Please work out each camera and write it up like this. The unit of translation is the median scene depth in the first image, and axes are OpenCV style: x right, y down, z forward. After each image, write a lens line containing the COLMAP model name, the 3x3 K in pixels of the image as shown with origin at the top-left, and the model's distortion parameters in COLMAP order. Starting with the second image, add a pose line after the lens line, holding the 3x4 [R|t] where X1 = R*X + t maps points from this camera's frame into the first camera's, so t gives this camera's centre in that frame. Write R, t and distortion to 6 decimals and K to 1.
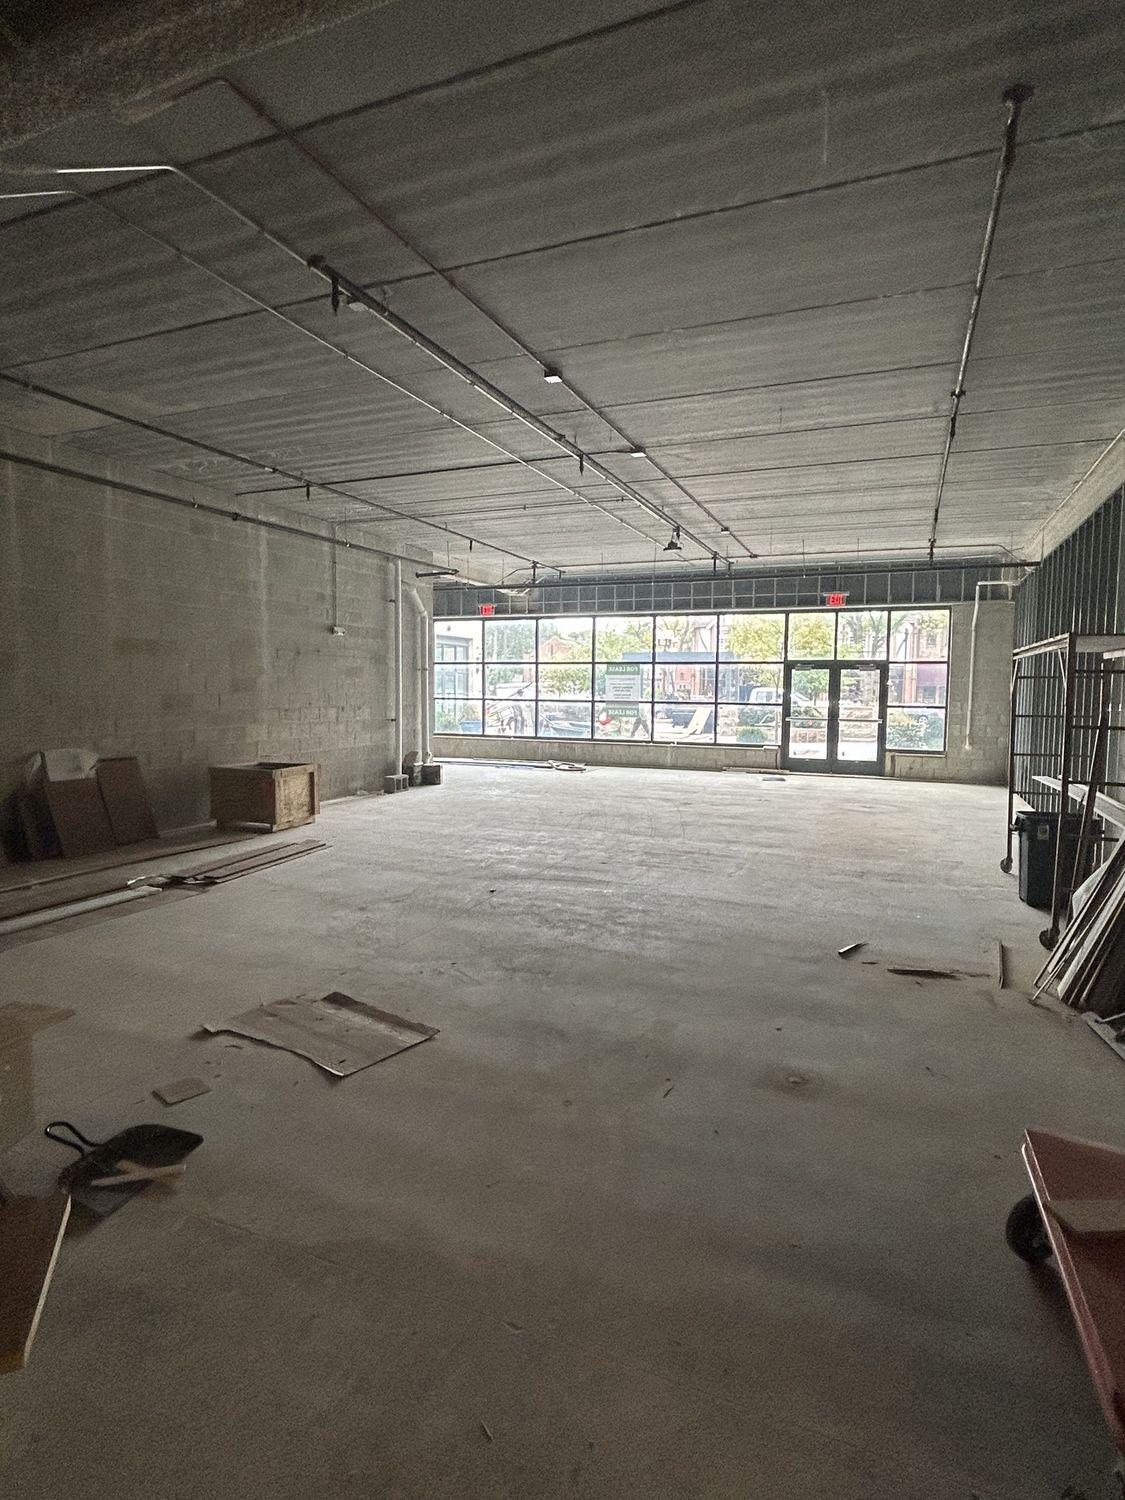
lens RADIAL K [[795.4, 0, 560.8], [0, 795.4, 745.3], [0, 0, 1]] dist [-0.000671, -0.000054]
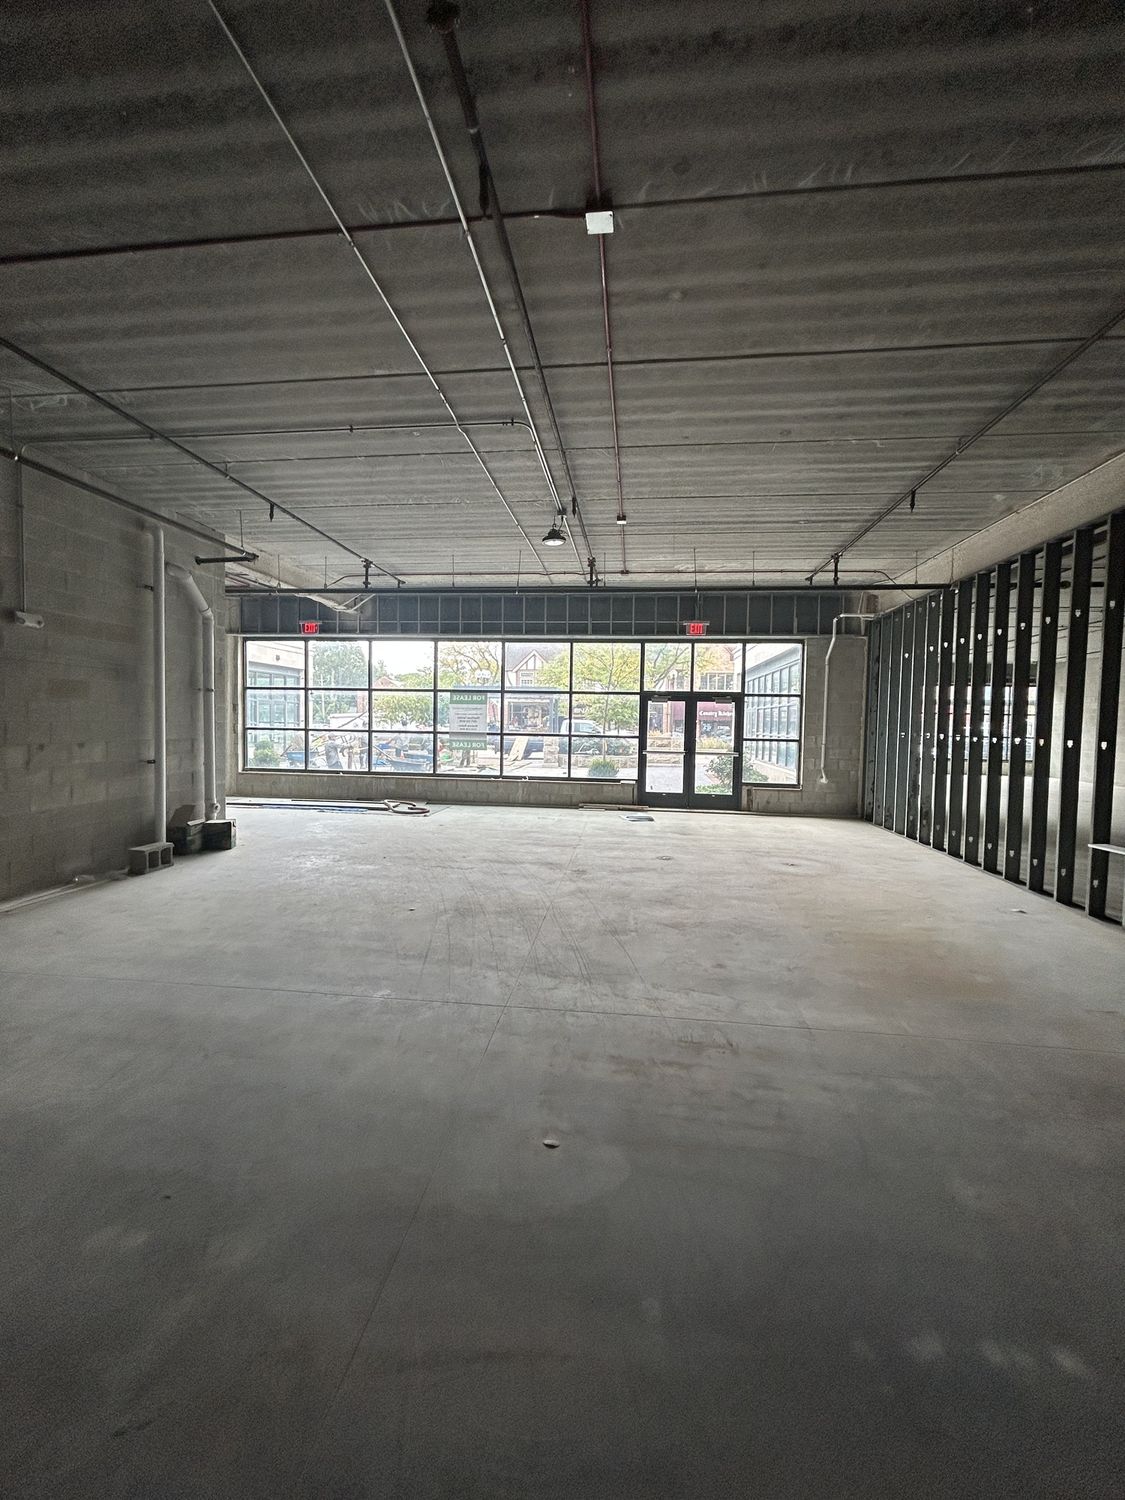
lens RADIAL K [[601.2, 0, 564.6], [0, 601.2, 749.8], [0, 0, 1]] dist [-0.000033, -0.000030]
pose [[0.959701, -0.005180, 0.280976, -0.012205], [0.011237, 0.999738, -0.019950, -0.023250], [-0.280799, 0.022303, 0.959508, 0.339976]]
